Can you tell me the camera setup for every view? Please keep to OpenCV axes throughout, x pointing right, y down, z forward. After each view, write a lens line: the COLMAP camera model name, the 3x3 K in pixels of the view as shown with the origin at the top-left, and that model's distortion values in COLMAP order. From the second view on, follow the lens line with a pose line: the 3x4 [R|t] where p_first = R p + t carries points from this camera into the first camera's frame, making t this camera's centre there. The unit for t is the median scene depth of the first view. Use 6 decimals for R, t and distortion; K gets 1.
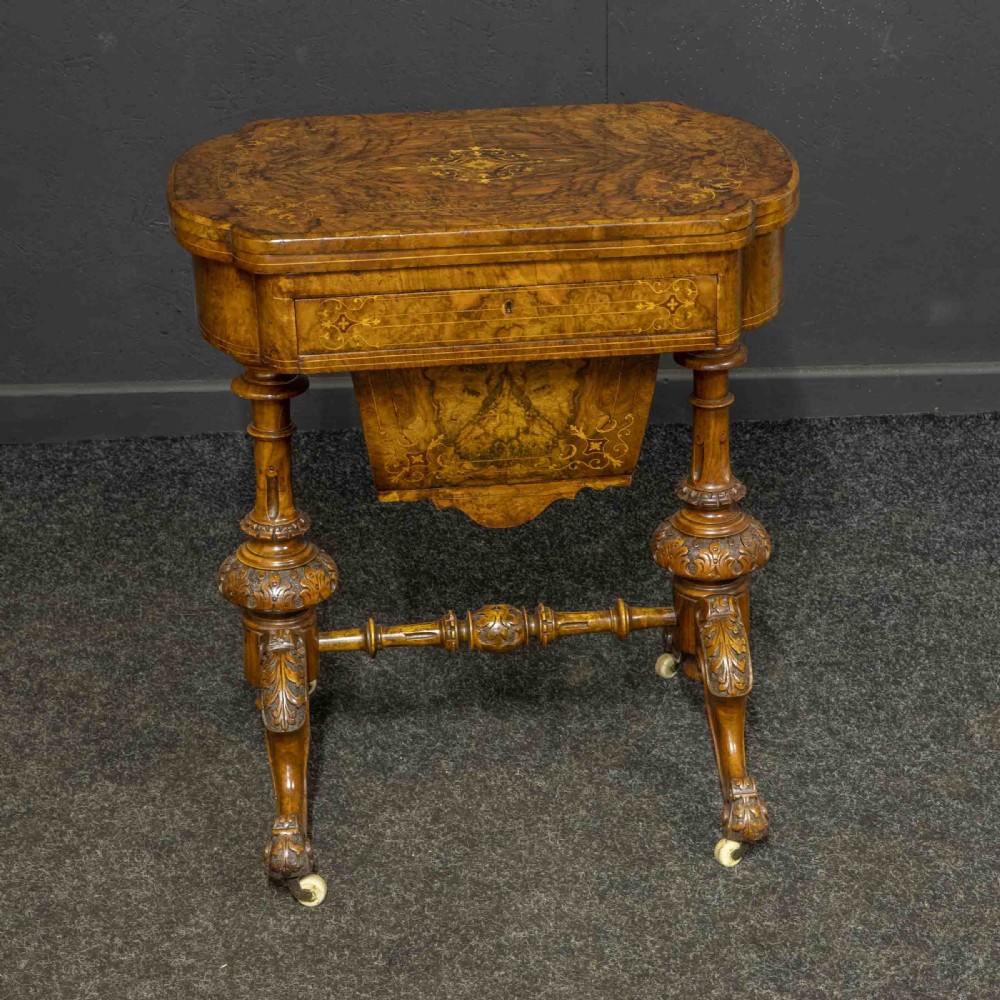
lens RADIAL K [[2310.7, 0, 481.9], [0, 2310.7, 499.6], [0, 0, 1]] dist [0.123612, -0.020345]
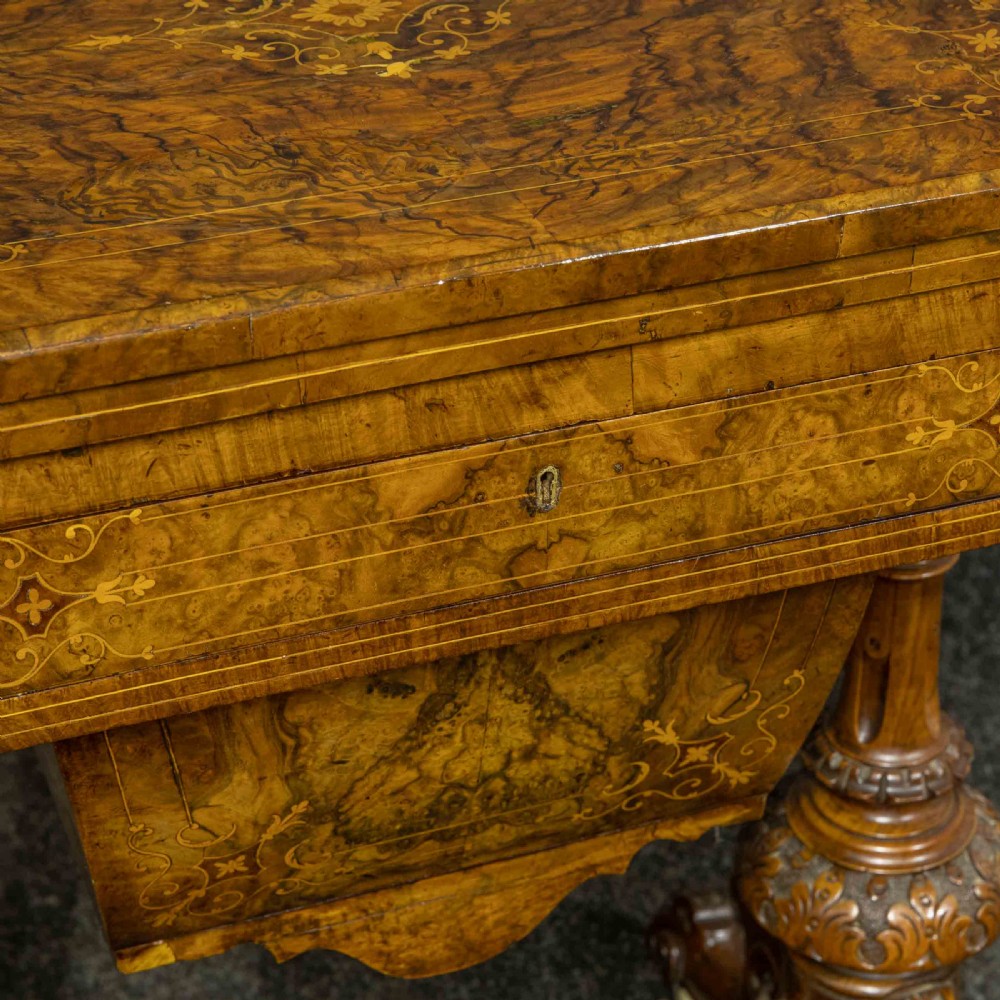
lens RADIAL K [[2540.2, 0, 517.2], [0, 2540.2, 490.6], [0, 0, 1]] dist [0.131017, -0.060949]
pose [[0.966612, -0.110095, 0.231387, -0.069924], [0.083263, 0.988943, 0.122714, -0.119257], [-0.242339, -0.099351, 0.965091, 0.624141]]
